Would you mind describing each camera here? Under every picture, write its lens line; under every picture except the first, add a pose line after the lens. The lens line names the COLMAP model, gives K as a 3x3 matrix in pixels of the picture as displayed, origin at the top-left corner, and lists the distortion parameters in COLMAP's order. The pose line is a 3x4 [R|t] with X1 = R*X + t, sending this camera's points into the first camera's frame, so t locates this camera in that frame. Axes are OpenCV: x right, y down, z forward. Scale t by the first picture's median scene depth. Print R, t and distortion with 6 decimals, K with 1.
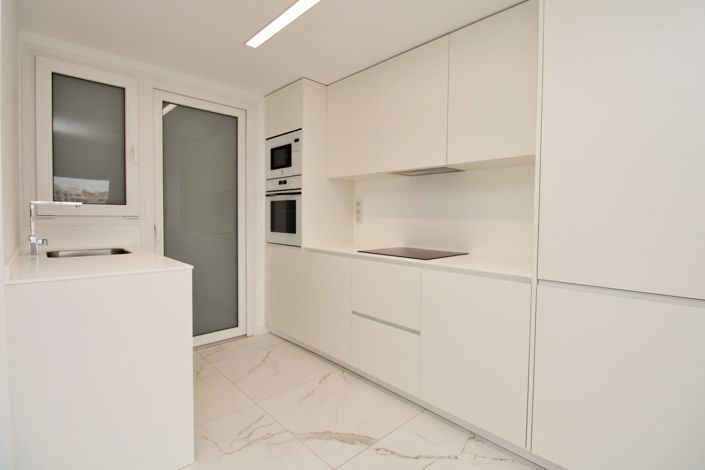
lens RADIAL K [[340.6, 0, 350.9], [0, 340.6, 230.9], [0, 0, 1]] dist [0.001720, -0.000186]
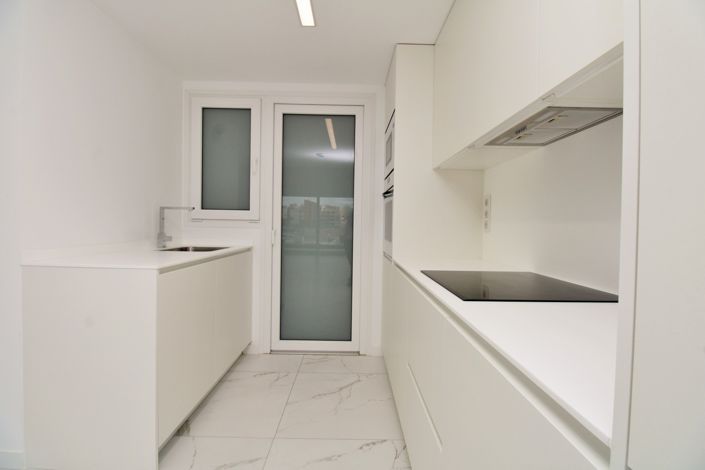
lens RADIAL K [[326.8, 0, 351.8], [0, 326.8, 230.7], [0, 0, 1]] dist [0.000748, -0.000002]
pose [[0.736904, 0.015888, -0.675811, 0.286470], [-0.040275, 0.998980, -0.020431, 0.000979], [0.674797, 0.042274, 0.736792, 0.366975]]
